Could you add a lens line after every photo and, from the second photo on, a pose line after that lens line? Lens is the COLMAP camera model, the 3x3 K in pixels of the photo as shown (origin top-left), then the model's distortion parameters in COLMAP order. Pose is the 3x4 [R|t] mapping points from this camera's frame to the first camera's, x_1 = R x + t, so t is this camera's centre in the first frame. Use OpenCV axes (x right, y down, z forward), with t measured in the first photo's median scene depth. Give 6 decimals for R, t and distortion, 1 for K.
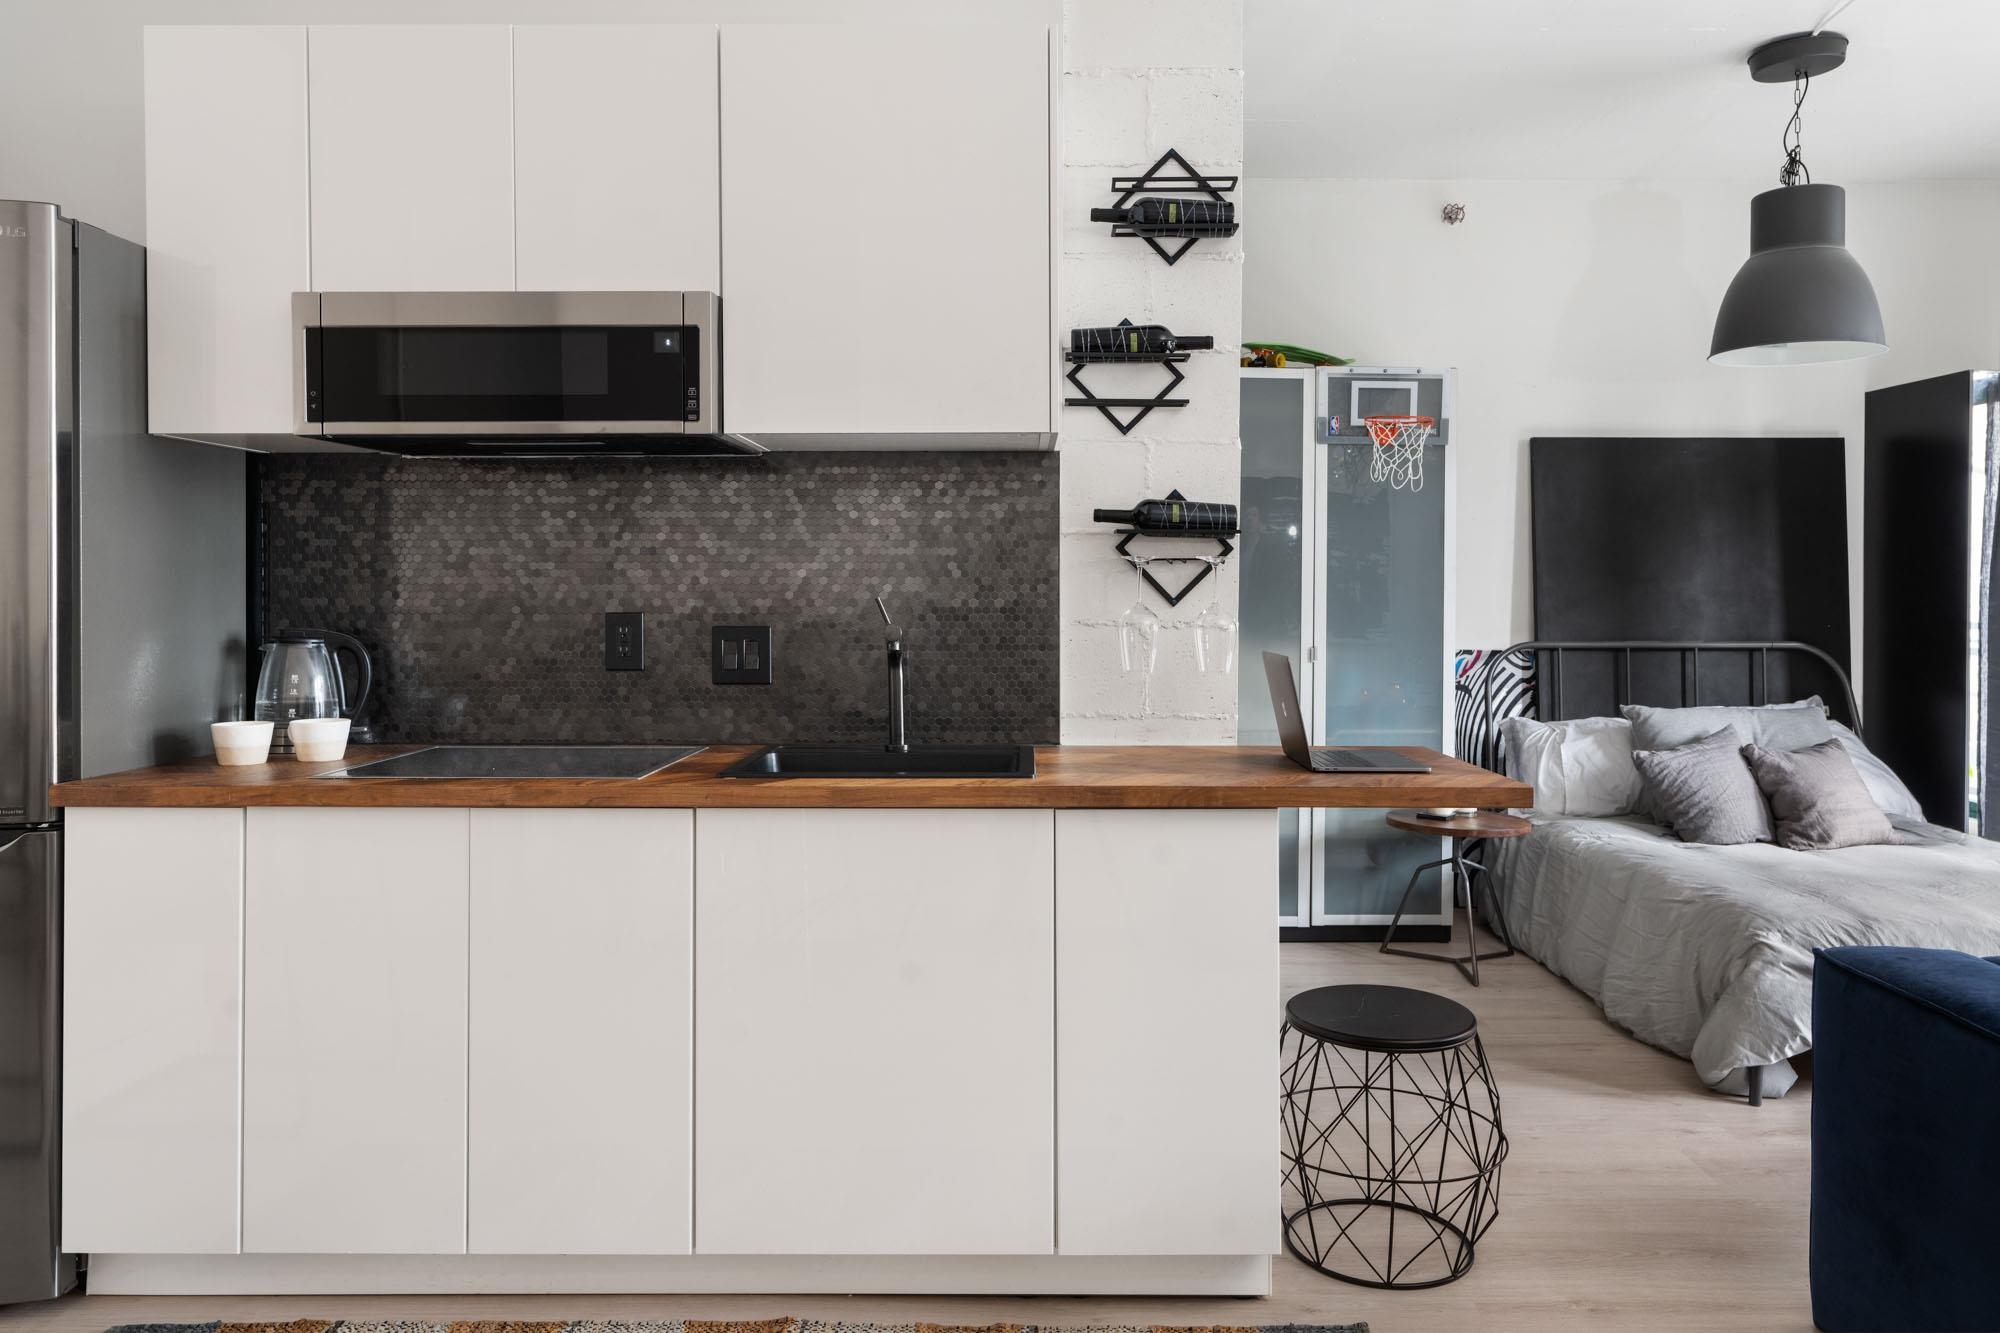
lens RADIAL K [[1362.5, 0, 998.5], [0, 1362.5, 597.7], [0, 0, 1]] dist [-0.008050, -0.008608]
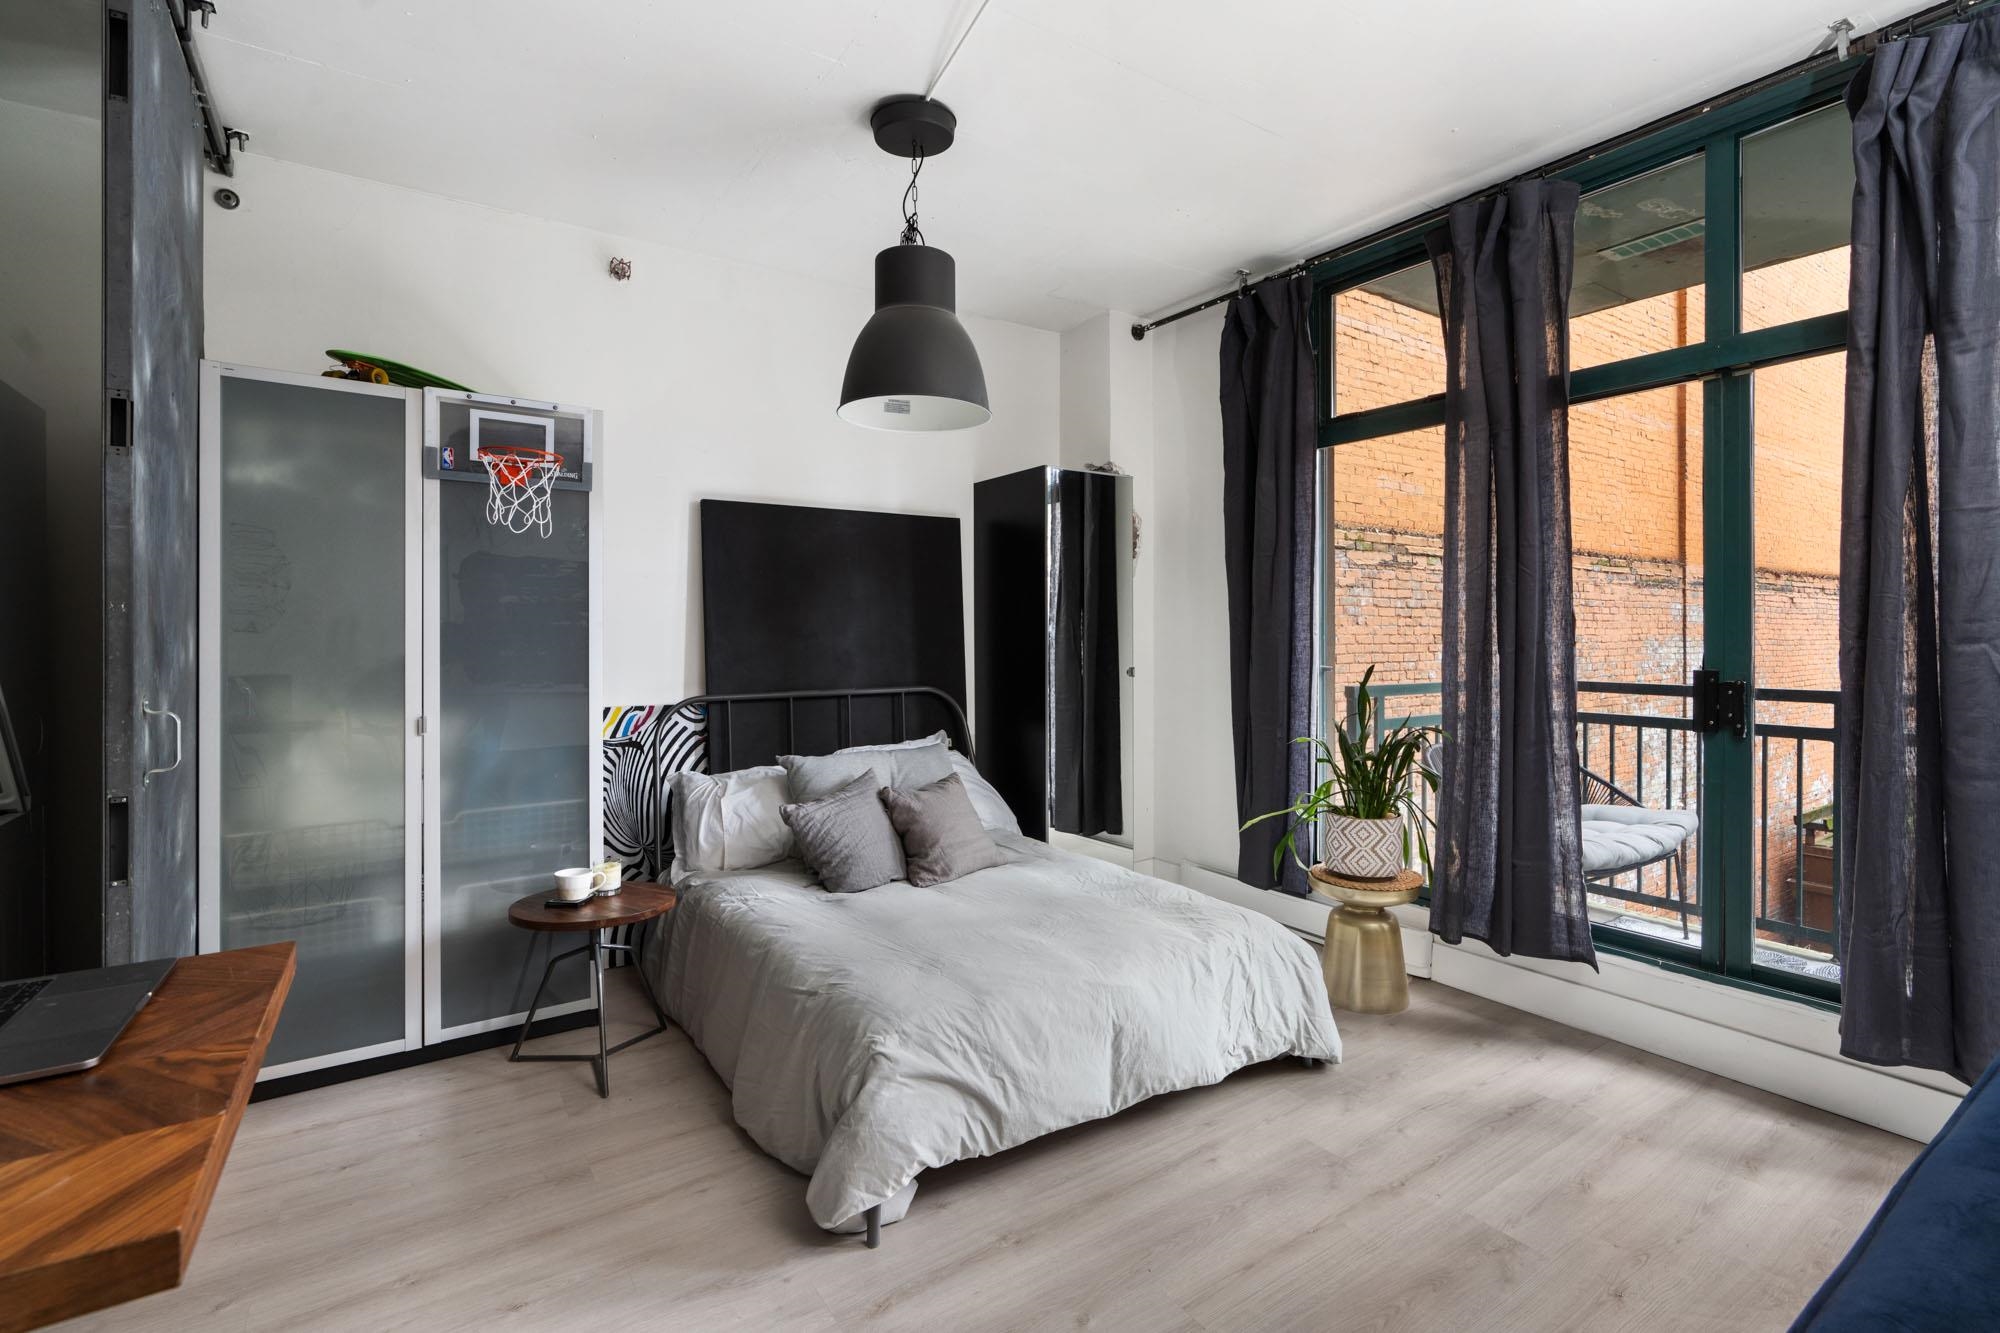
lens RADIAL K [[922.8, 0, 1039.8], [0, 922.8, 636.7], [0, 0, 1]] dist [-0.005813, 0.001273]
pose [[0.803568, -0.005832, 0.595185, 0.309687], [0.012316, 0.999901, -0.006830, -0.007643], [-0.595086, 0.012819, 0.803560, 0.482041]]
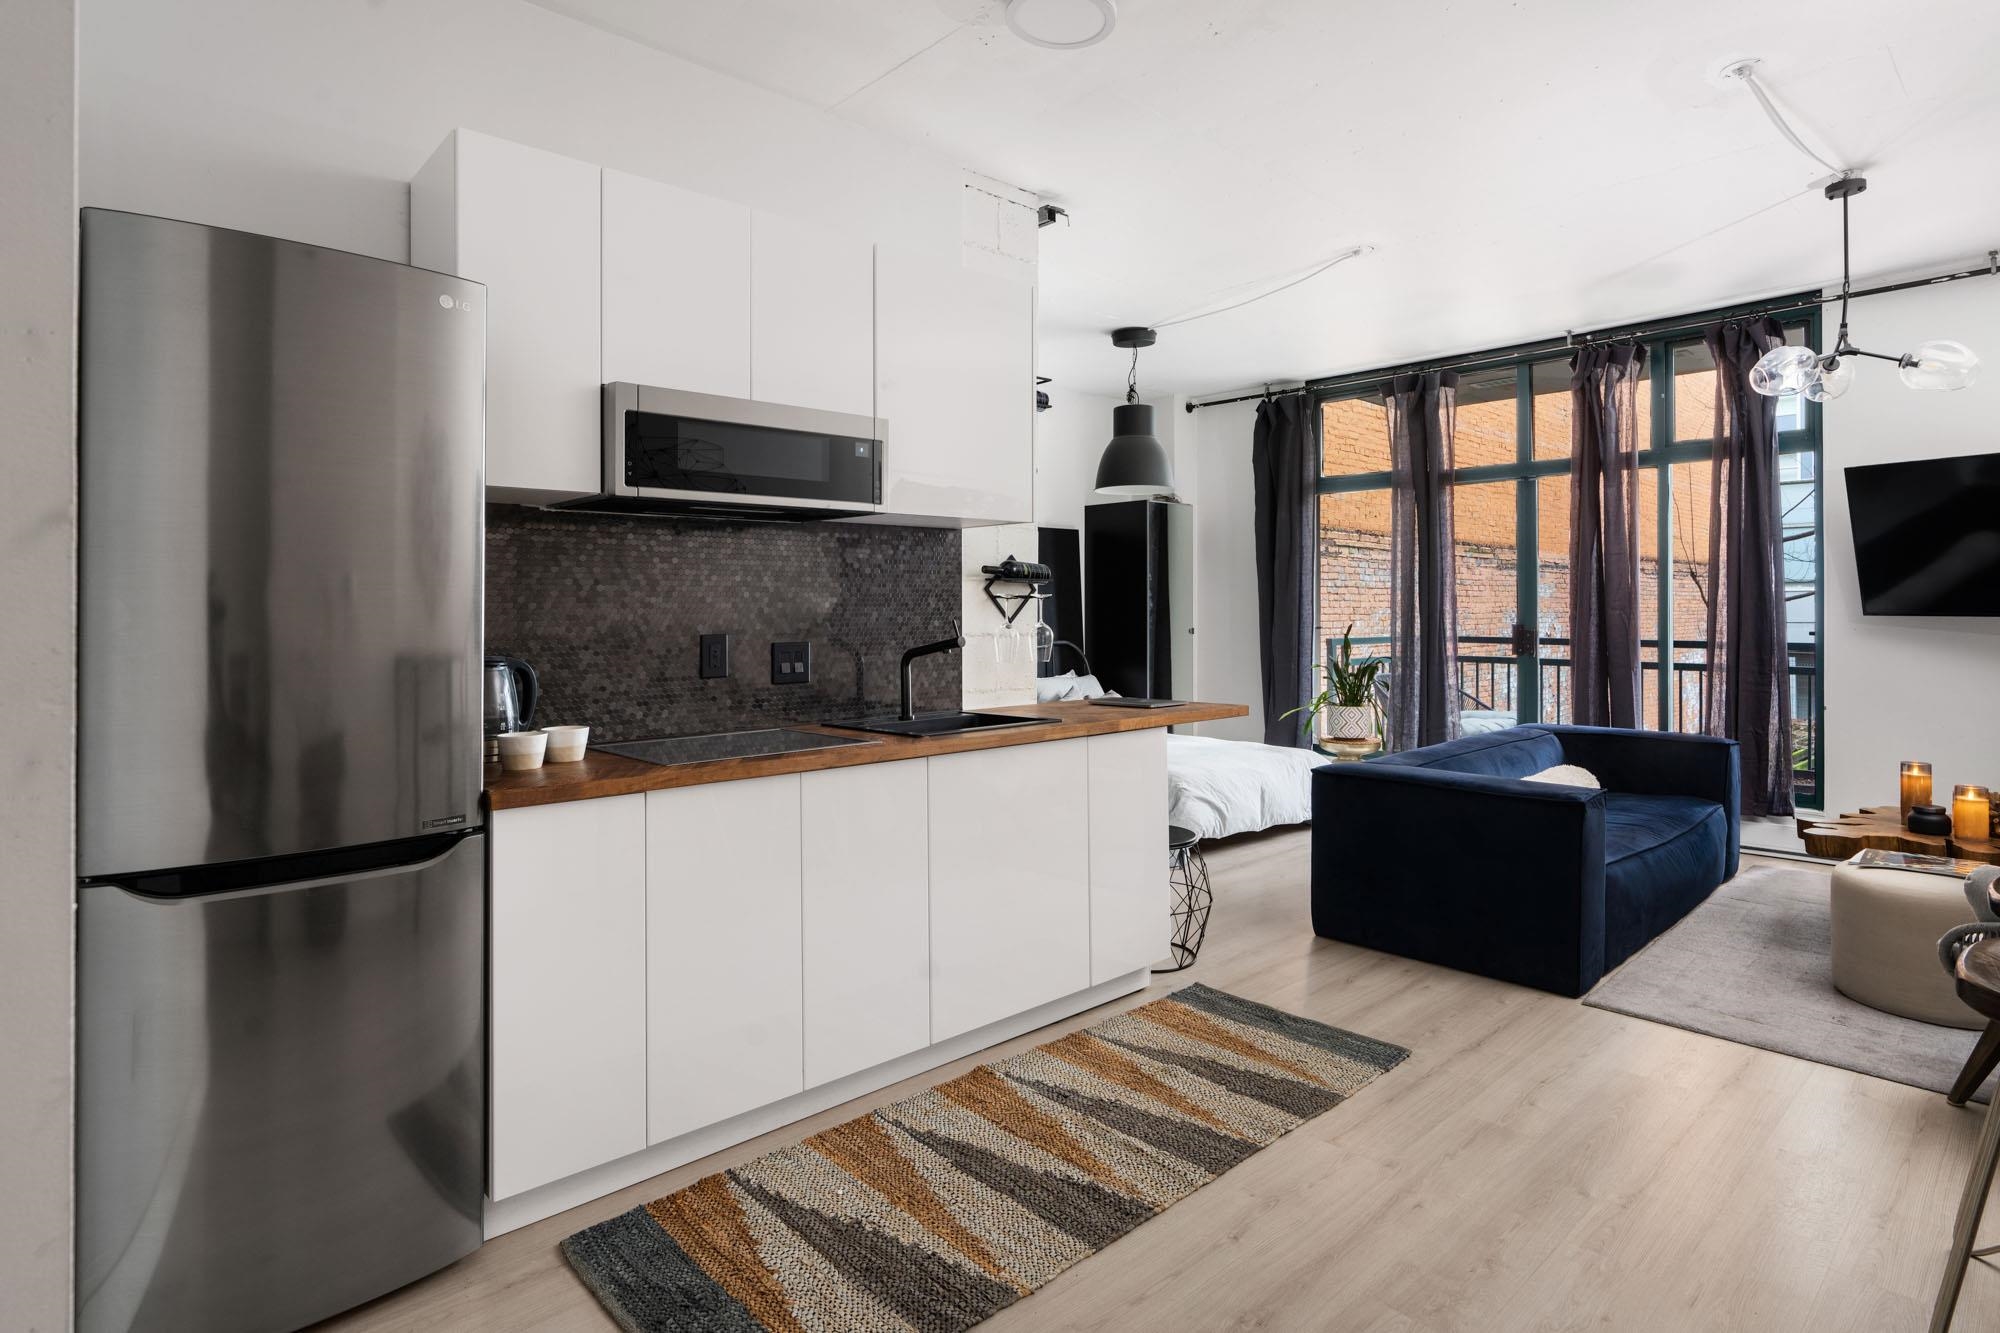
lens RADIAL K [[1046.1, 0, 1018.3], [0, 1046.1, 611.3], [0, 0, 1]] dist [-0.016796, 0.007486]
pose [[0.714977, -0.006471, 0.699119, -0.756355], [0.012174, 0.999921, -0.003195, -0.004849], [-0.699042, 0.010795, 0.714999, 0.047270]]
